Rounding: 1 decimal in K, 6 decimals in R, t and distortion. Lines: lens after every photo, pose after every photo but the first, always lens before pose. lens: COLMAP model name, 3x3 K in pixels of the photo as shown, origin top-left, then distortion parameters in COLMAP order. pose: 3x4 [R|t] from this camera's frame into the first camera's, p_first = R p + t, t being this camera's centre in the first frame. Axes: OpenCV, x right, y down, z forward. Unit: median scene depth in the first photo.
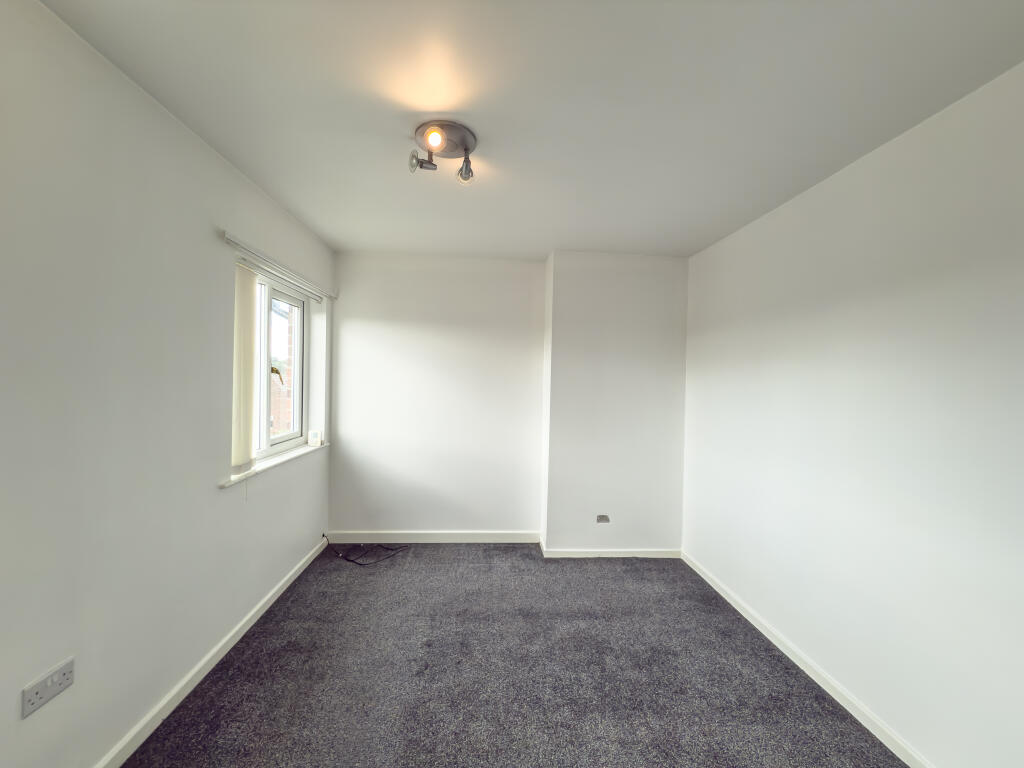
lens RADIAL K [[409.9, 0, 510.6], [0, 409.9, 383.8], [0, 0, 1]] dist [-0.006795, 0.000251]
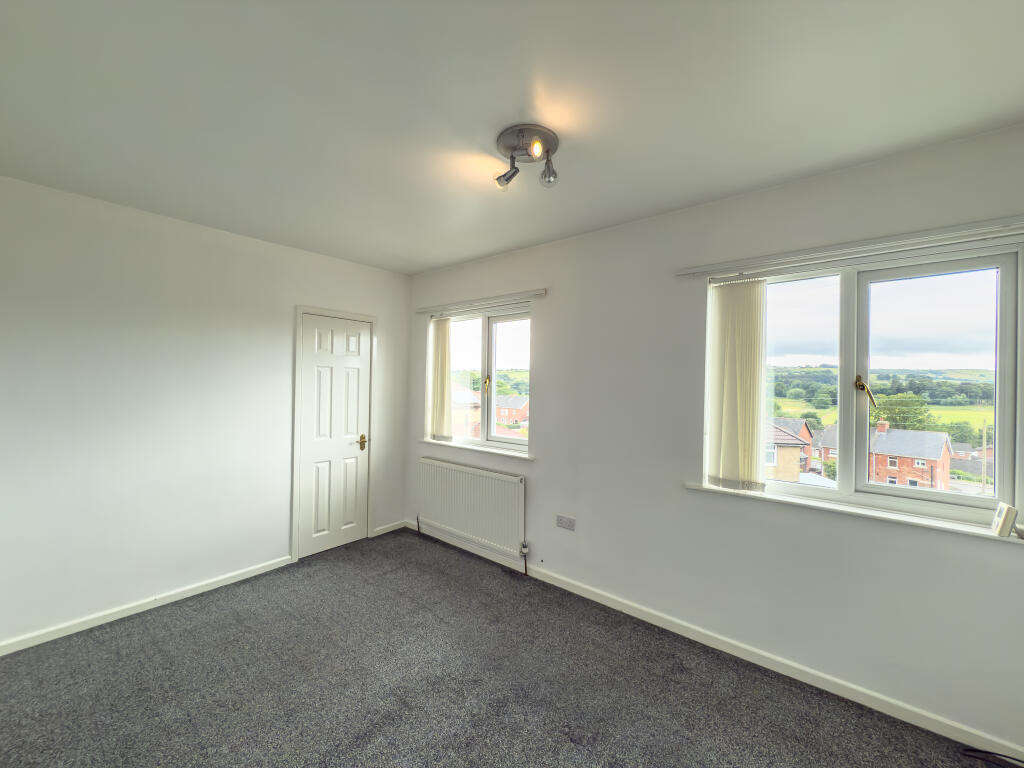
lens RADIAL K [[409.9, 0, 511.9], [0, 409.9, 384.1], [0, 0, 1]] dist [-0.006795, 0.000251]
pose [[-0.693444, -0.031918, -0.719803, 0.329606], [-0.035828, 0.999310, -0.009796, -0.005651], [0.719619, 0.018996, -0.694109, 0.988551]]
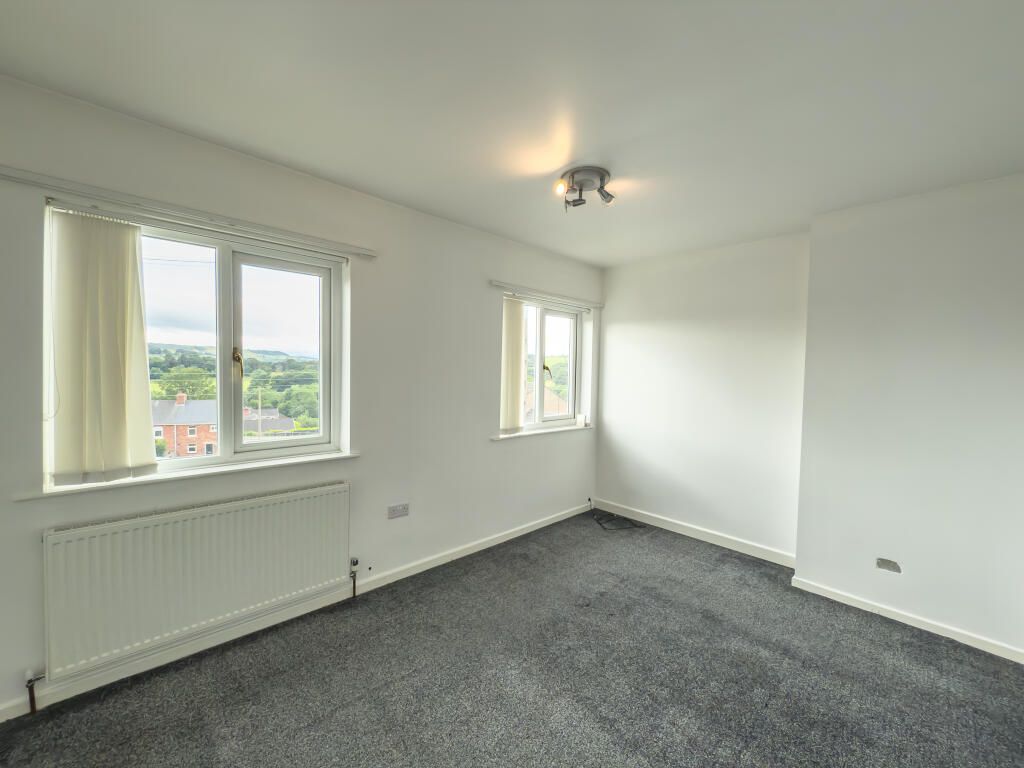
lens RADIAL K [[409.9, 0, 508.8], [0, 409.9, 384.6], [0, 0, 1]] dist [-0.006795, 0.000251]
pose [[0.632683, 0.017720, -0.774208, 0.395034], [-0.013495, 0.999839, 0.011856, 0.010504], [0.774293, 0.002947, 0.632820, 0.020785]]
